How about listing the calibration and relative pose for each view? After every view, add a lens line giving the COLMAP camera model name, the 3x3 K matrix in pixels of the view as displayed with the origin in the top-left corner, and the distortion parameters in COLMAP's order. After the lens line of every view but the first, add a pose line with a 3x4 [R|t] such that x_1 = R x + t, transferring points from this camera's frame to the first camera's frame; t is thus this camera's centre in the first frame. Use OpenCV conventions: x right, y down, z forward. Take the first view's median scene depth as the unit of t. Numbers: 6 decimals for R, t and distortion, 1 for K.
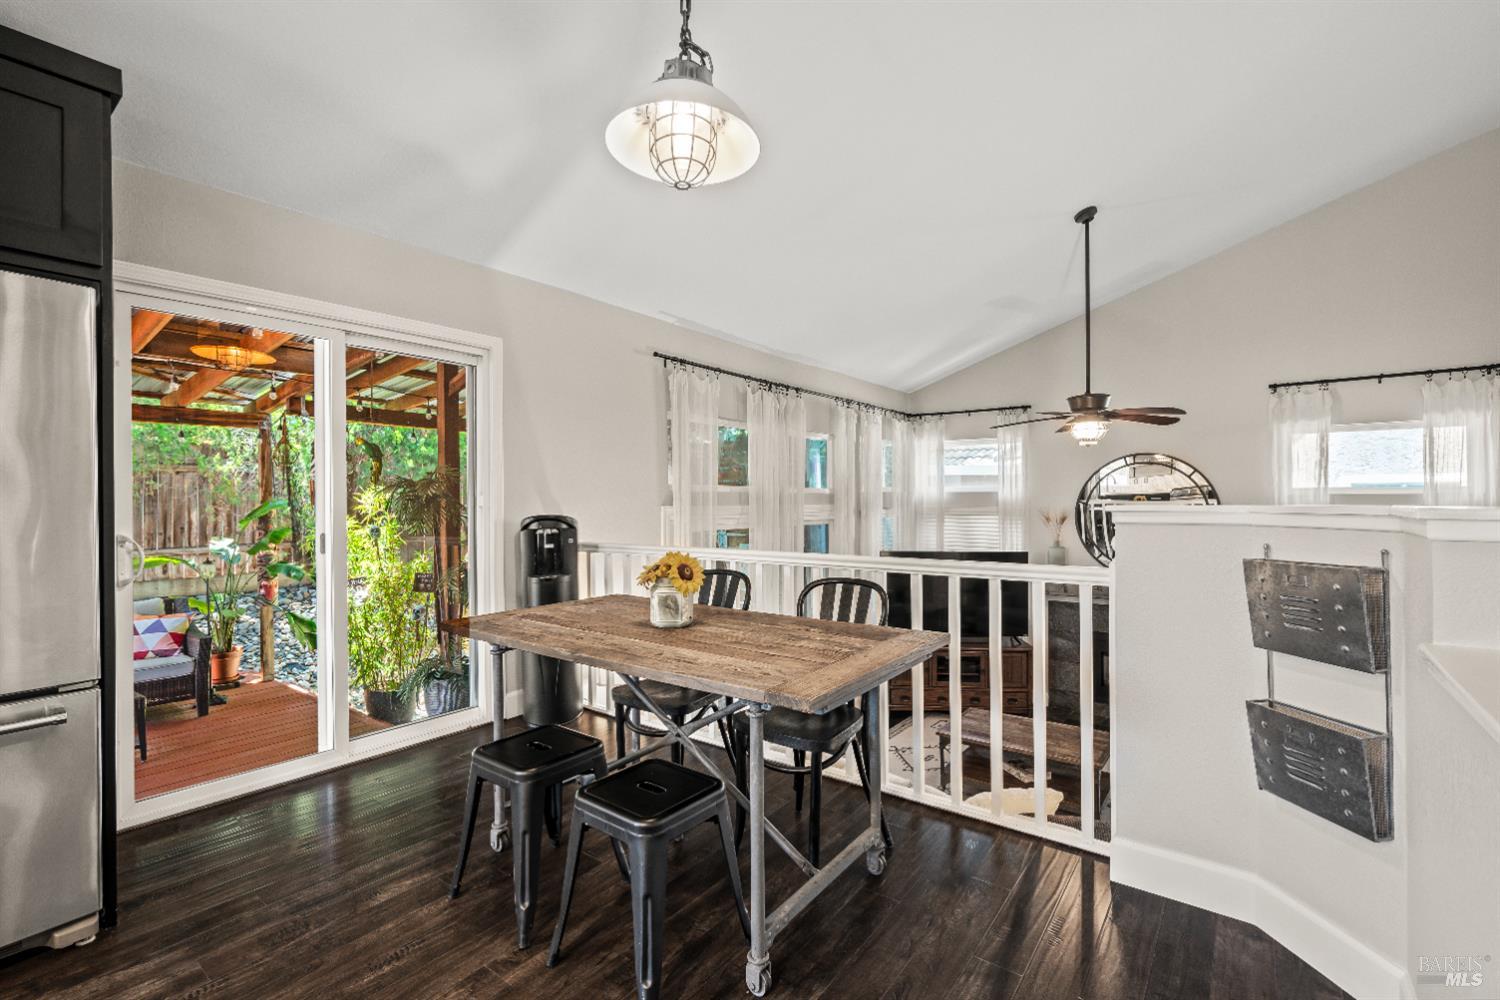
lens RADIAL K [[676.0, 0, 745.9], [0, 676.0, 500.5], [0, 0, 1]] dist [0.000687, -0.000254]
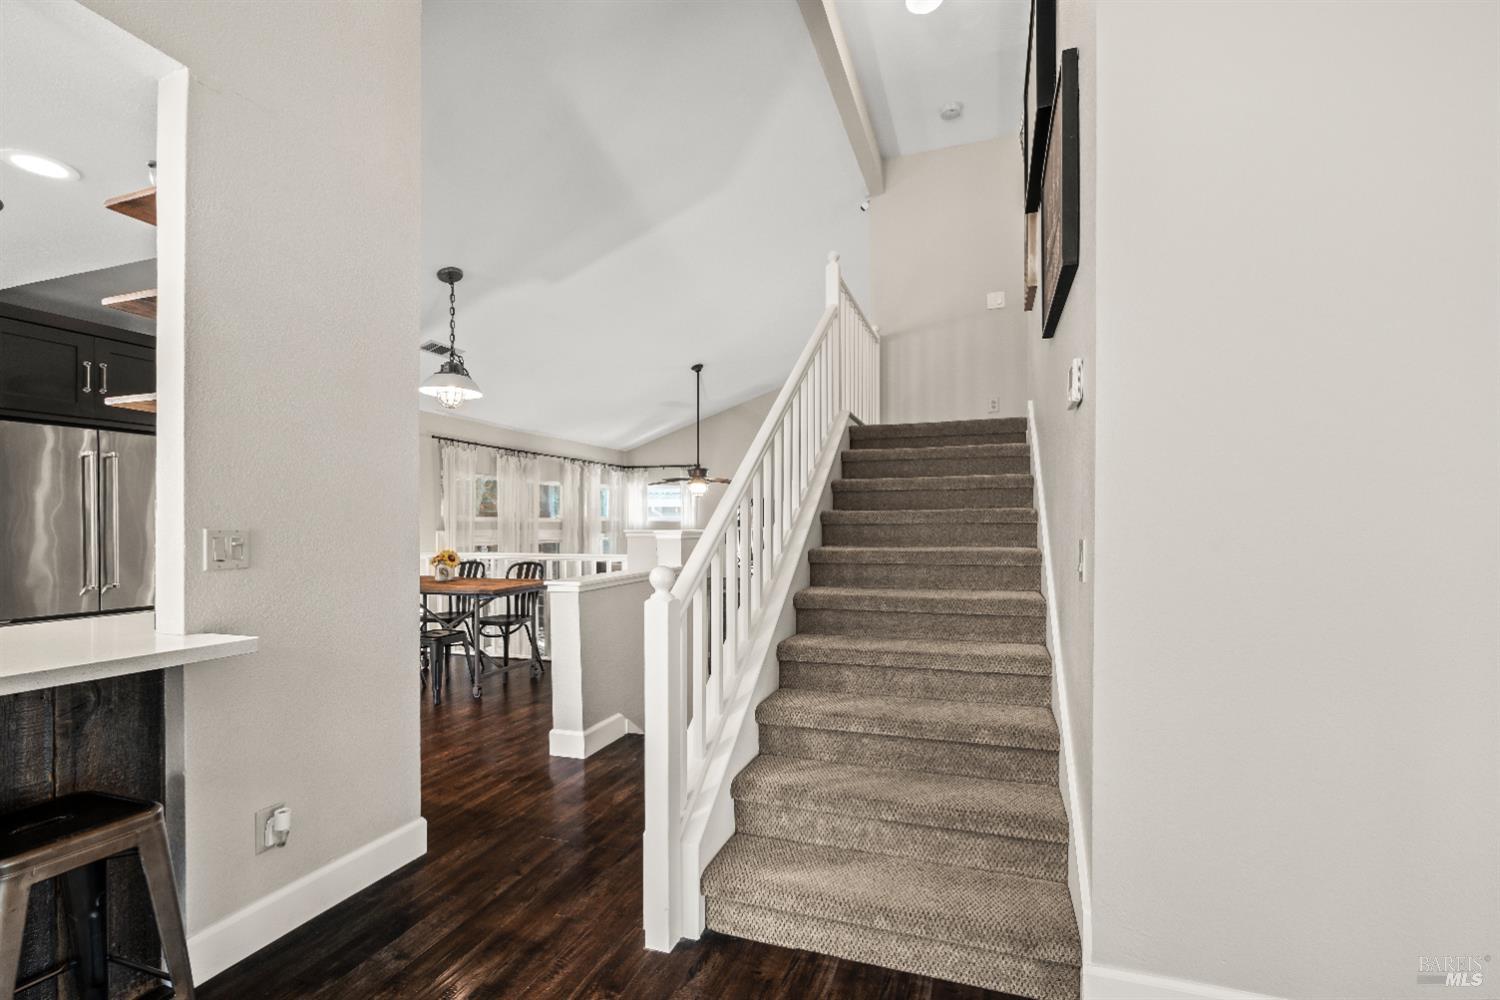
lens RADIAL K [[676.0, 0, 748.5], [0, 676.0, 526.3], [0, 0, 1]] dist [0.000687, -0.000254]
pose [[0.949326, 0.002773, 0.314281, 0.062630], [-0.003082, 0.999995, 0.000485, -0.004207], [-0.314278, -0.001429, 0.949330, -0.644247]]
